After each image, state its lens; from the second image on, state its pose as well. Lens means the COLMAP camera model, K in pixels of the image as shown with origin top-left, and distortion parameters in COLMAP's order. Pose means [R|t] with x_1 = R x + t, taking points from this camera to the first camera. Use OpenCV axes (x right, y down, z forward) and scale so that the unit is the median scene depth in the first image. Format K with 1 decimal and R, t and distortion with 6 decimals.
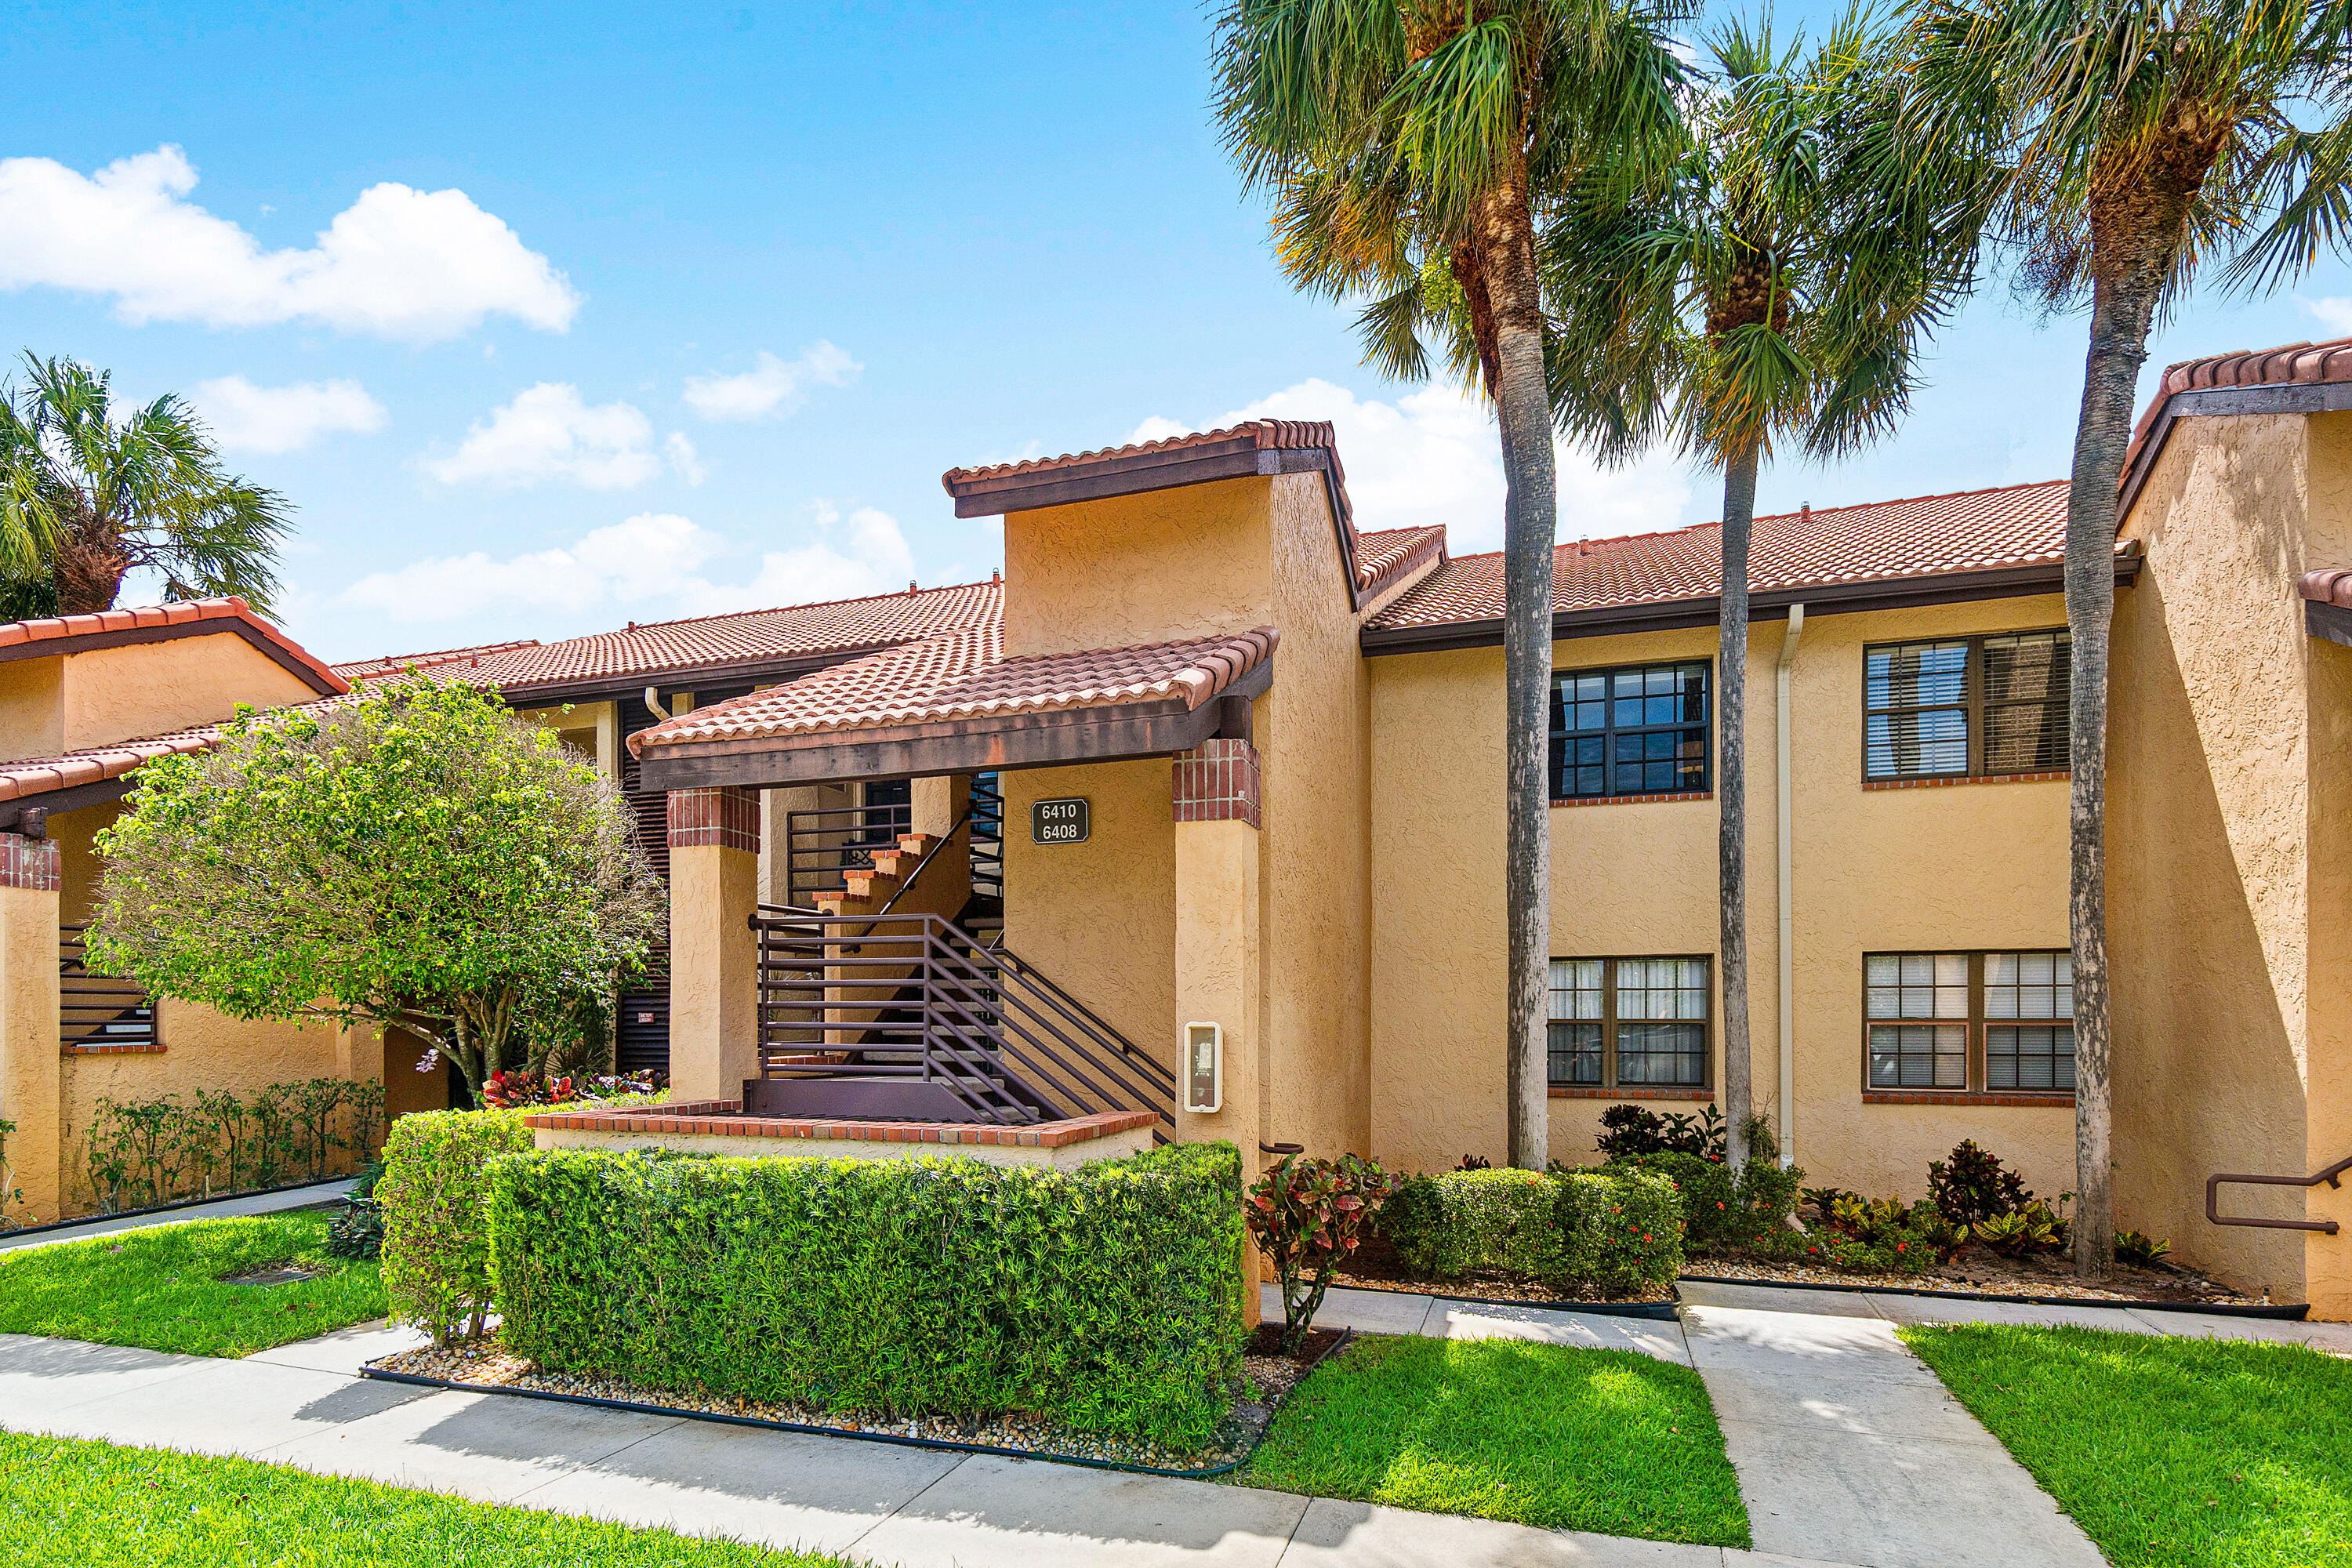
lens RADIAL K [[1079.3, 0, 1176.0], [0, 1079.3, 777.4], [0, 0, 1]] dist [-0.002345, -0.000139]
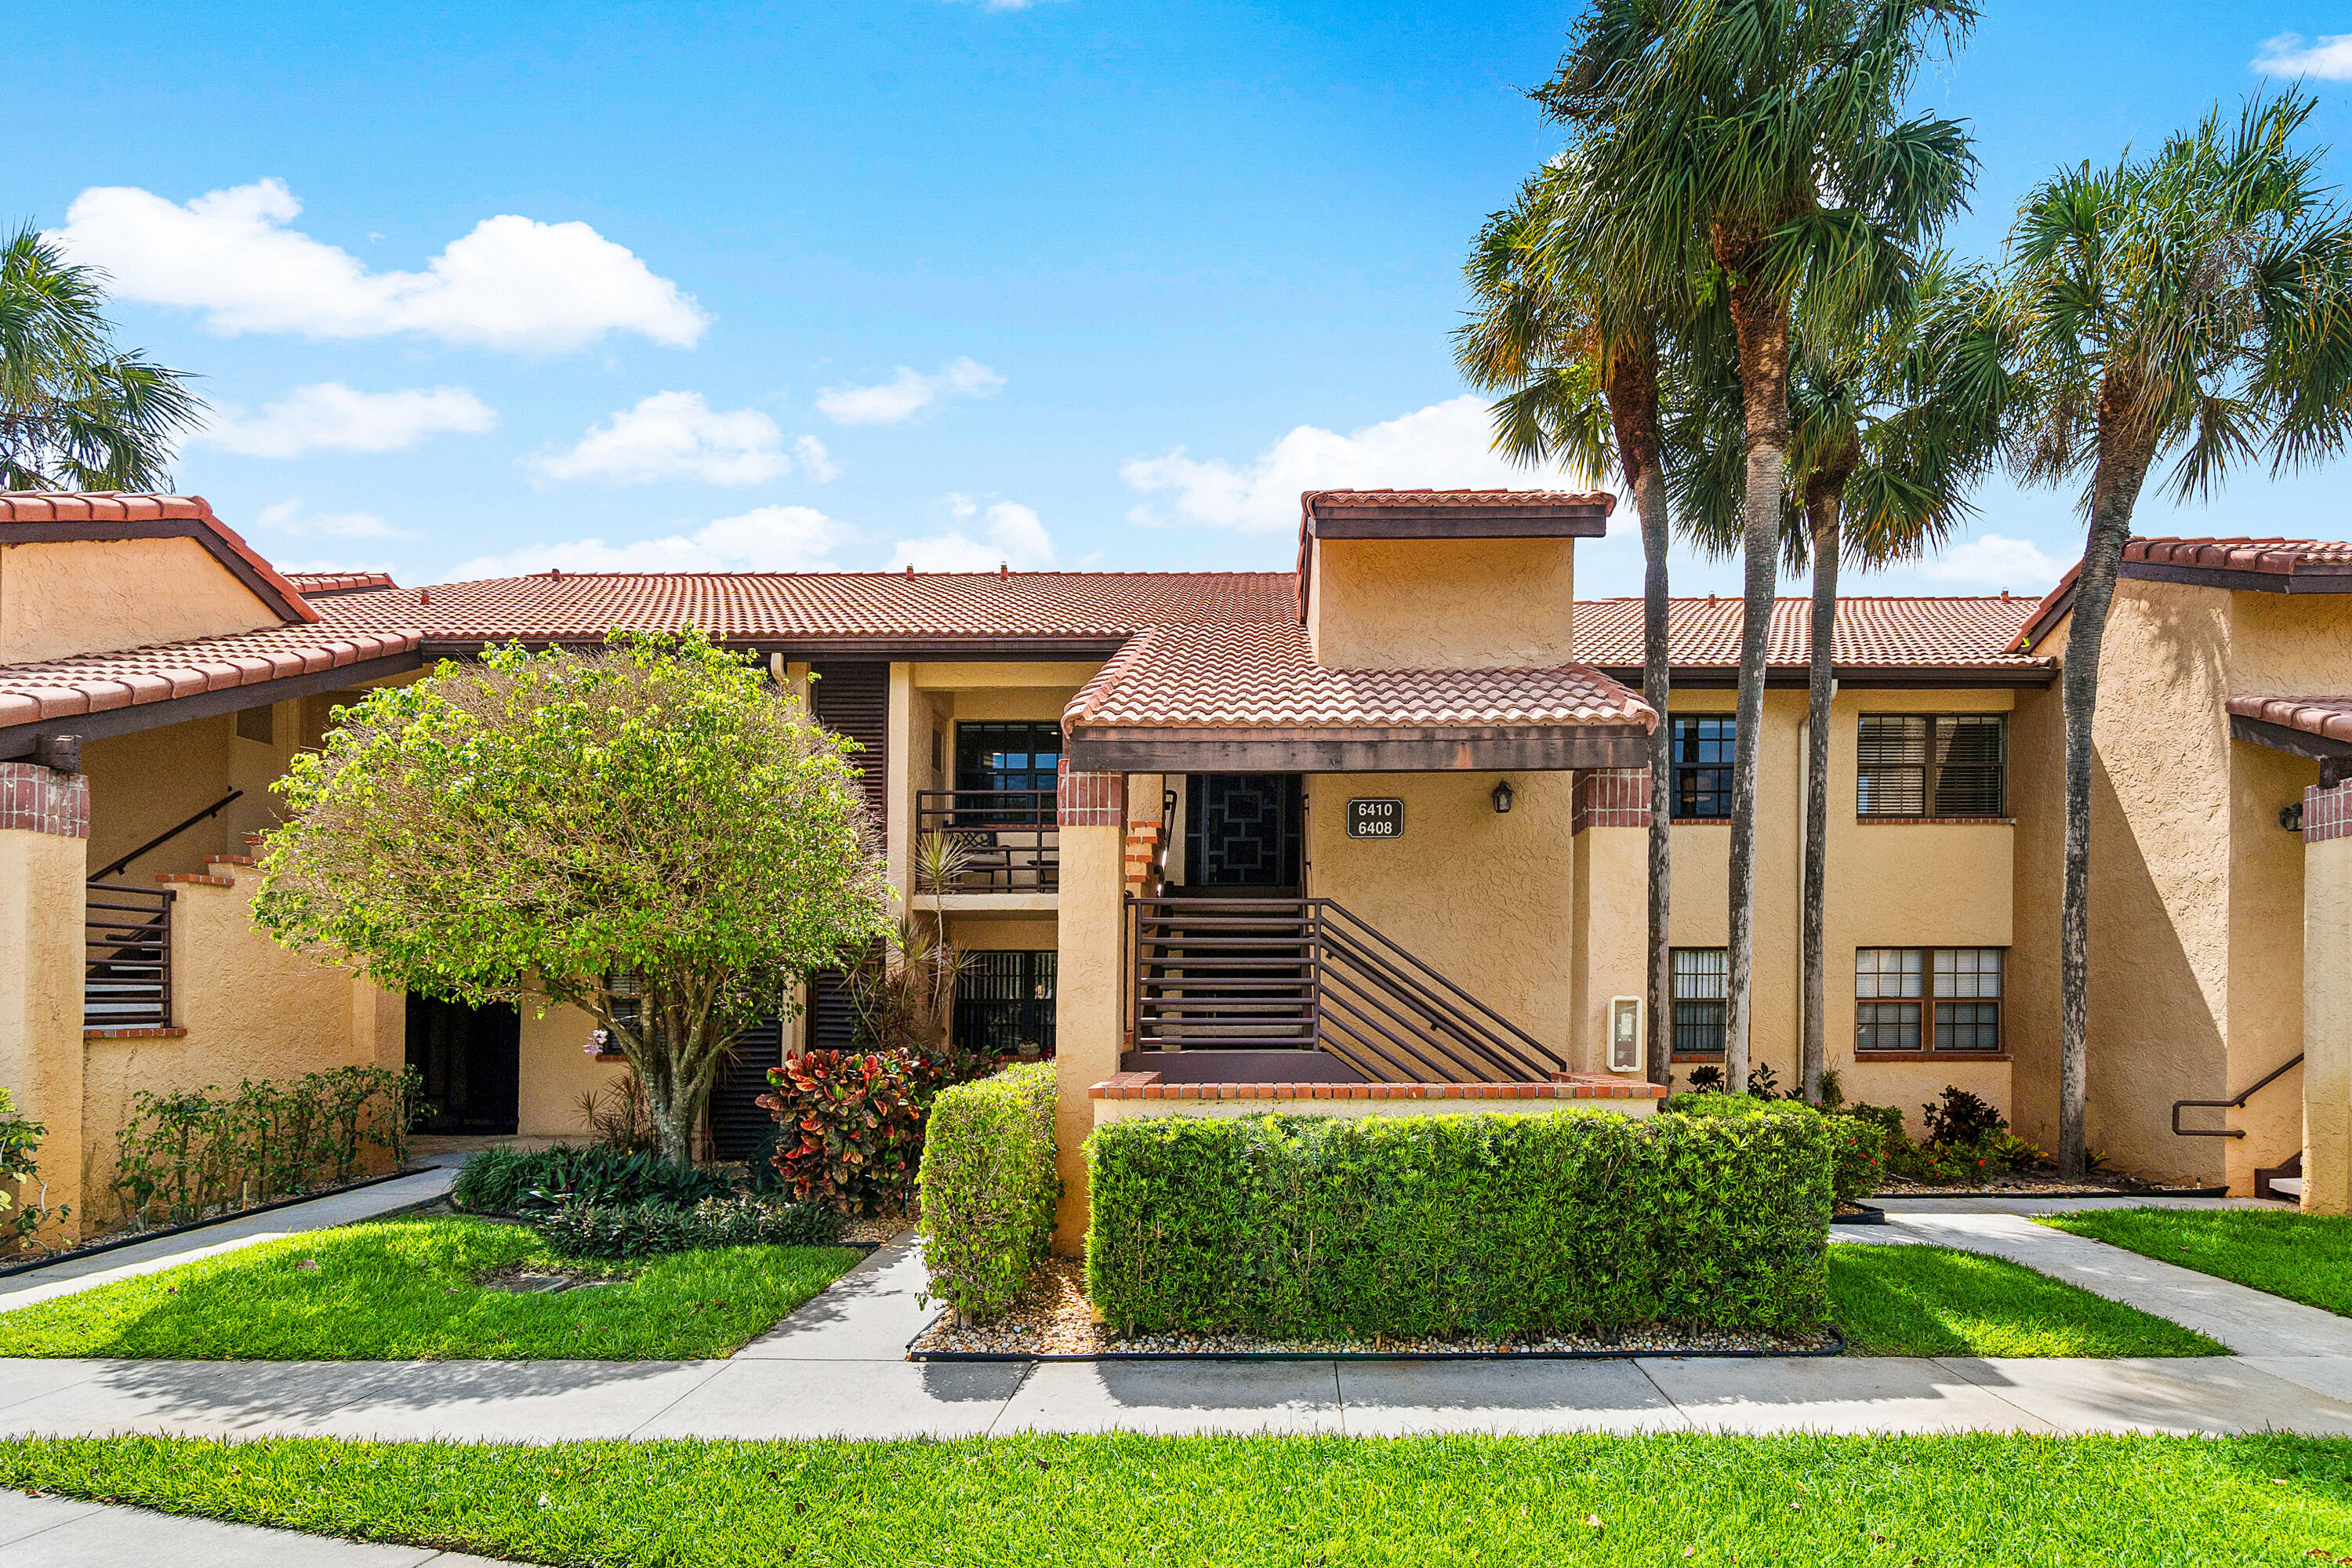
lens RADIAL K [[1018.2, 0, 1192.5], [0, 1018.2, 773.4], [0, 0, 1]] dist [-0.004708, -0.000449]
pose [[0.958905, 0.062289, 0.276806, -0.639982], [-0.061121, 0.998048, -0.012853, 0.020960], [-0.277066, -0.004594, 0.960840, 0.044550]]
